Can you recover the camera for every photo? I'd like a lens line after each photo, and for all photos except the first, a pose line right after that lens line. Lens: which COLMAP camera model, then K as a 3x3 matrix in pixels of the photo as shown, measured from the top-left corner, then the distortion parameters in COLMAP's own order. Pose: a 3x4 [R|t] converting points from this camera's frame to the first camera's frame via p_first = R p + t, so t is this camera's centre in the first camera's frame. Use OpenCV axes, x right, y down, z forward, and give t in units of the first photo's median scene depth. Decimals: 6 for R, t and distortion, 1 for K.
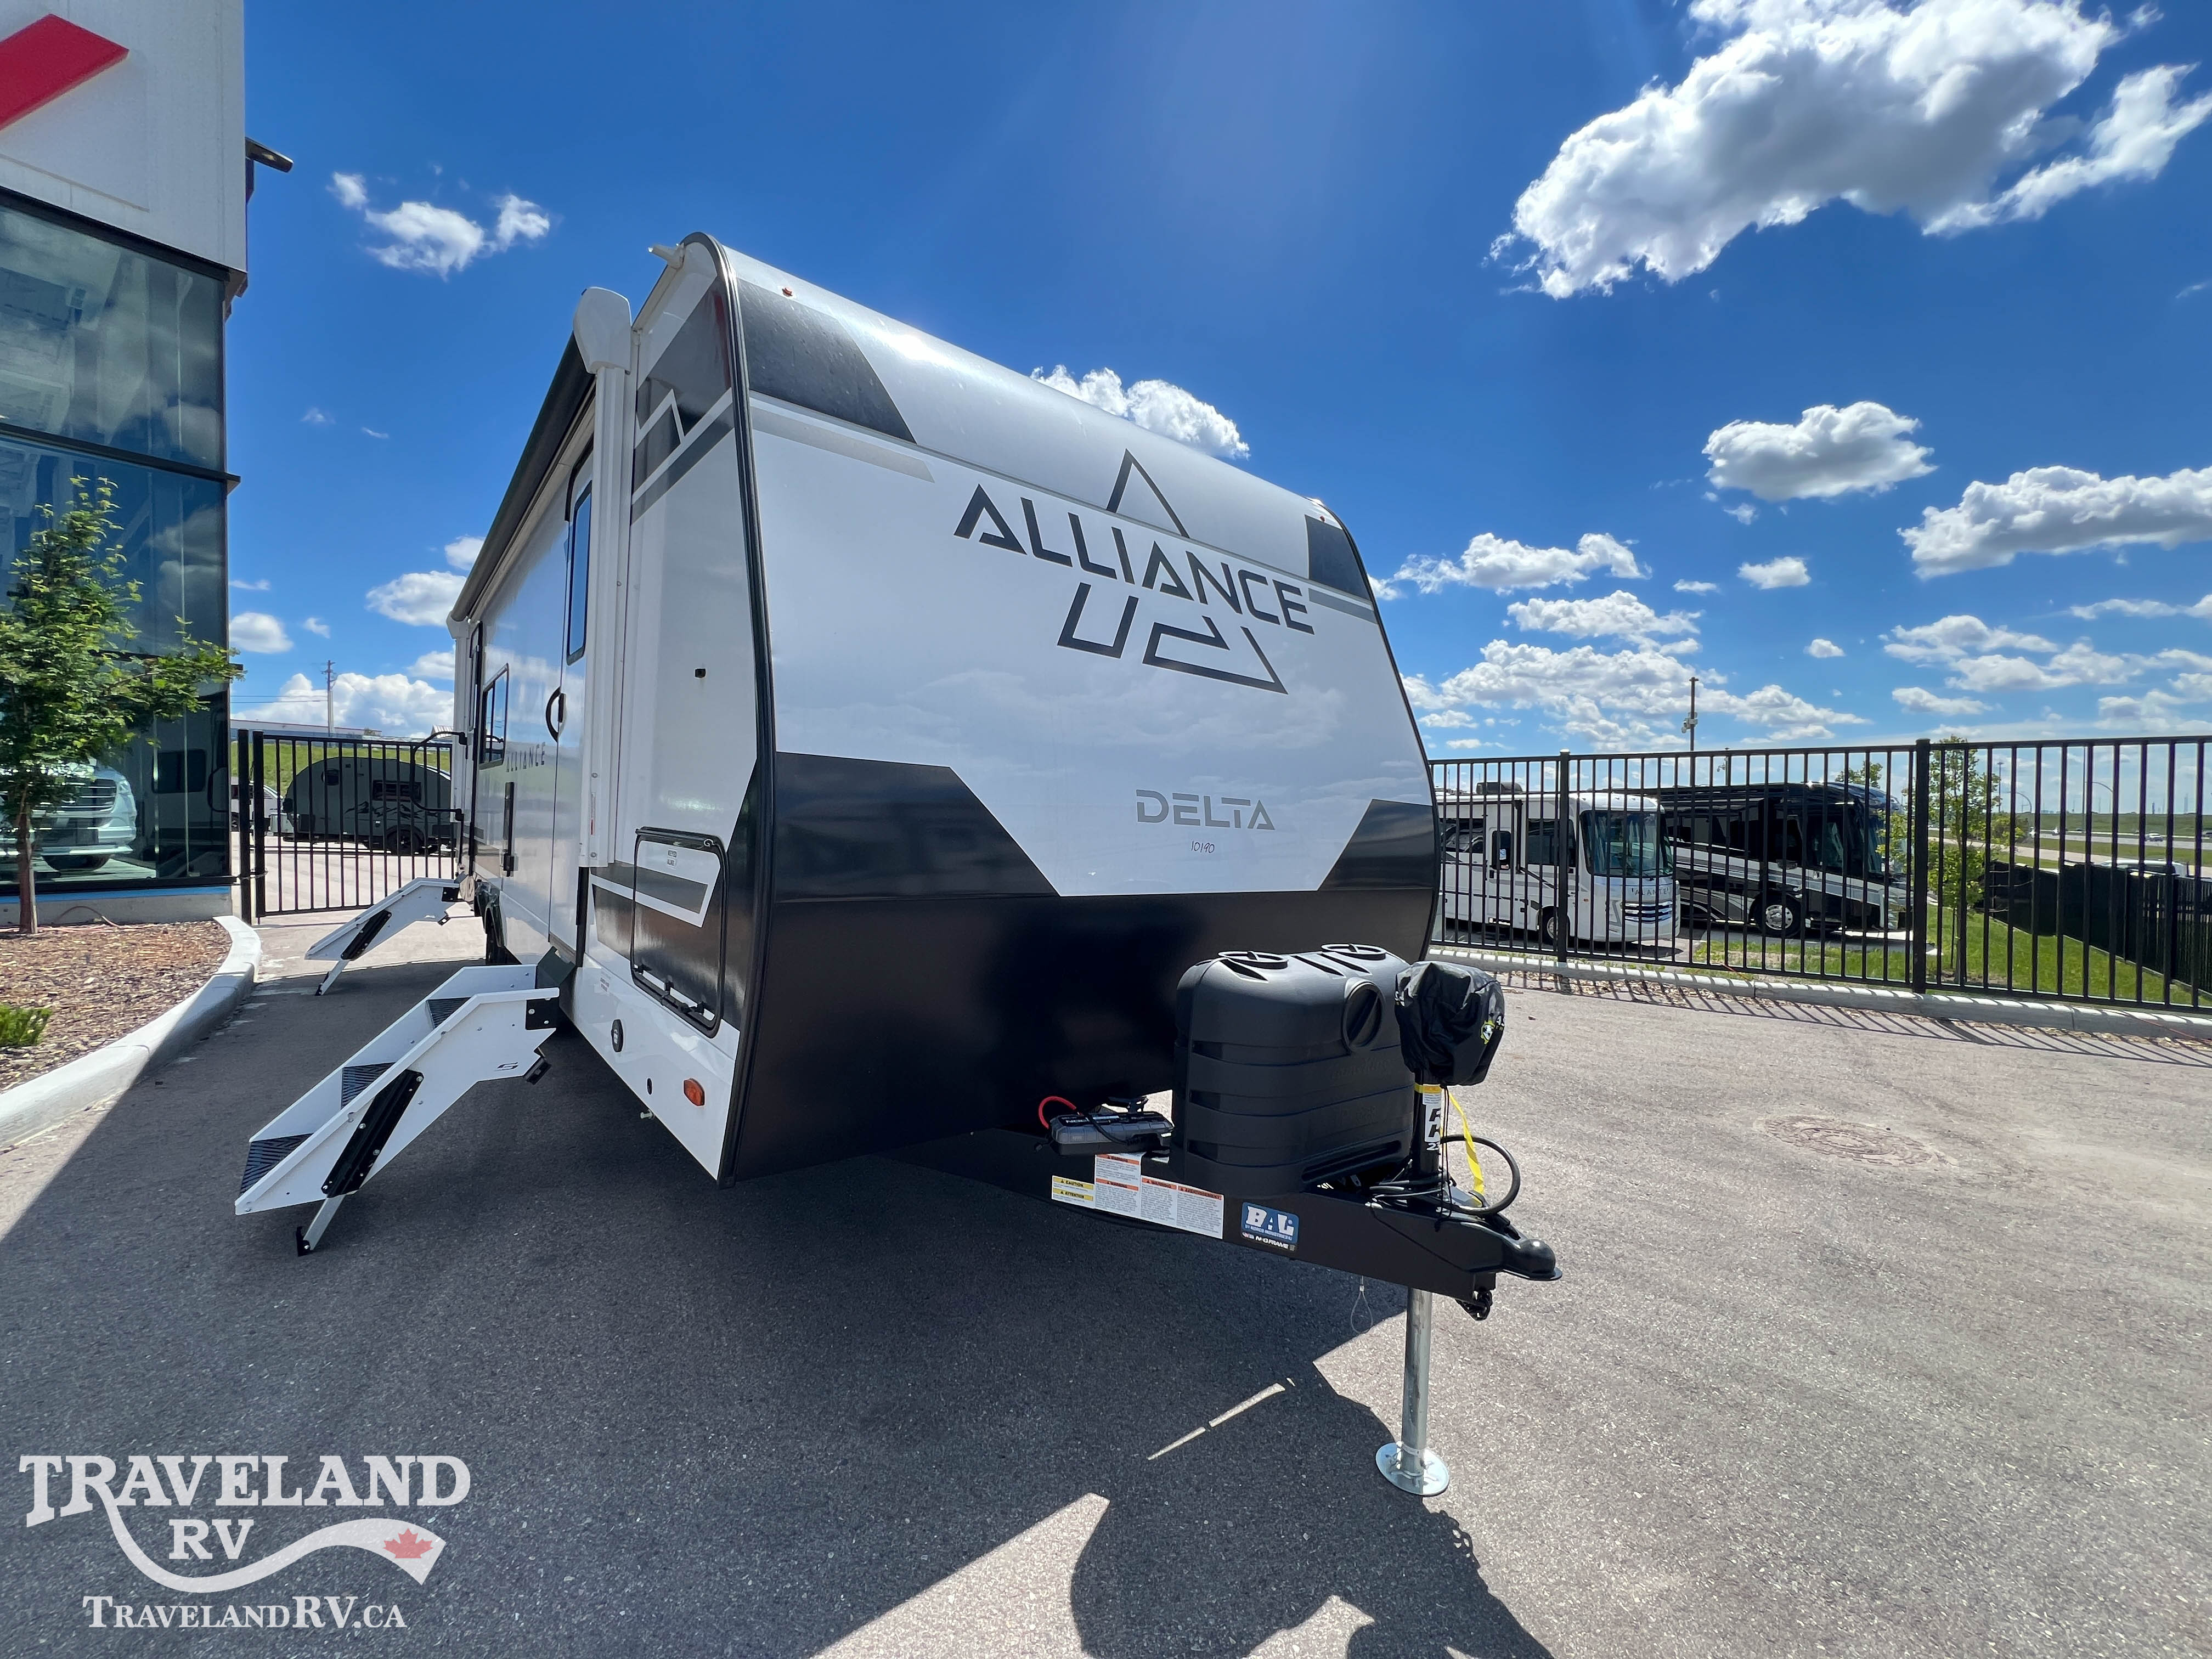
lens RADIAL K [[881.6, 0, 1099.7], [0, 881.6, 819.9], [0, 0, 1]] dist [-0.000600, 0.000124]
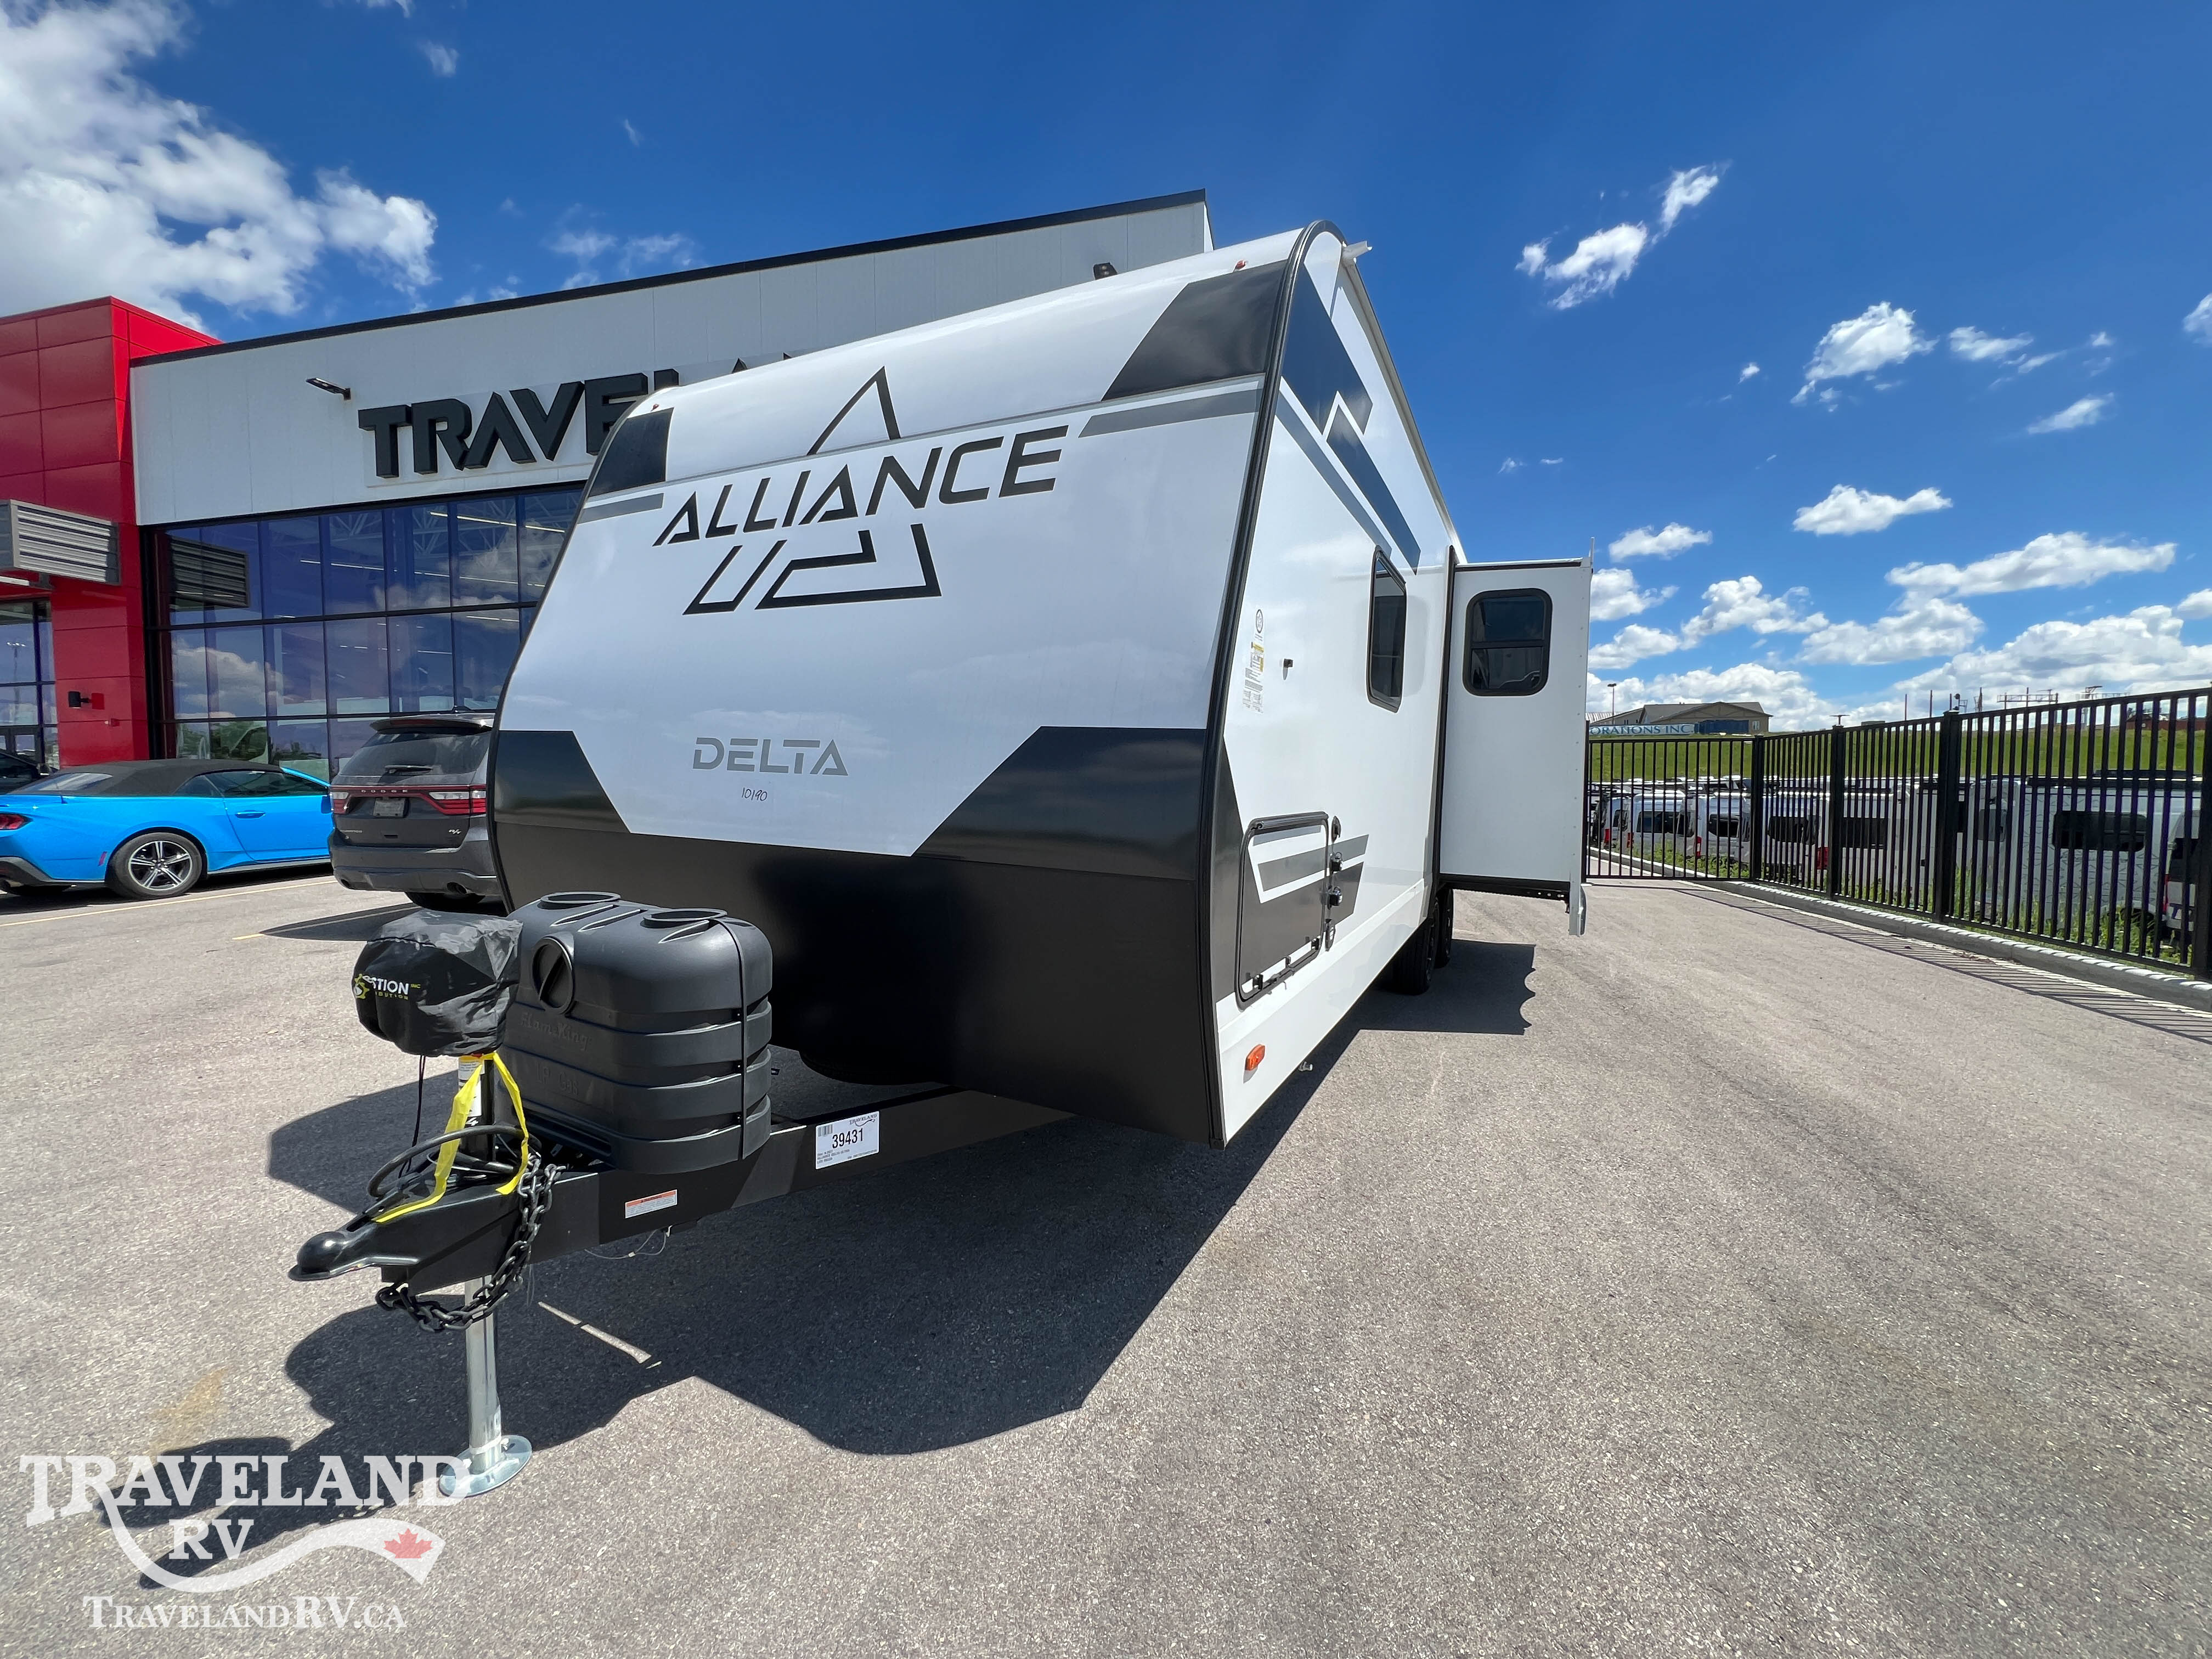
lens RADIAL K [[881.6, 0, 1112.3], [0, 881.6, 821.1], [0, 0, 1]] dist [-0.000600, 0.000124]
pose [[0.403383, 0.021773, -0.914772, 1.057578], [0.001366, 0.999701, 0.024397, 0.034769], [0.915030, -0.011091, 0.403232, 0.907141]]
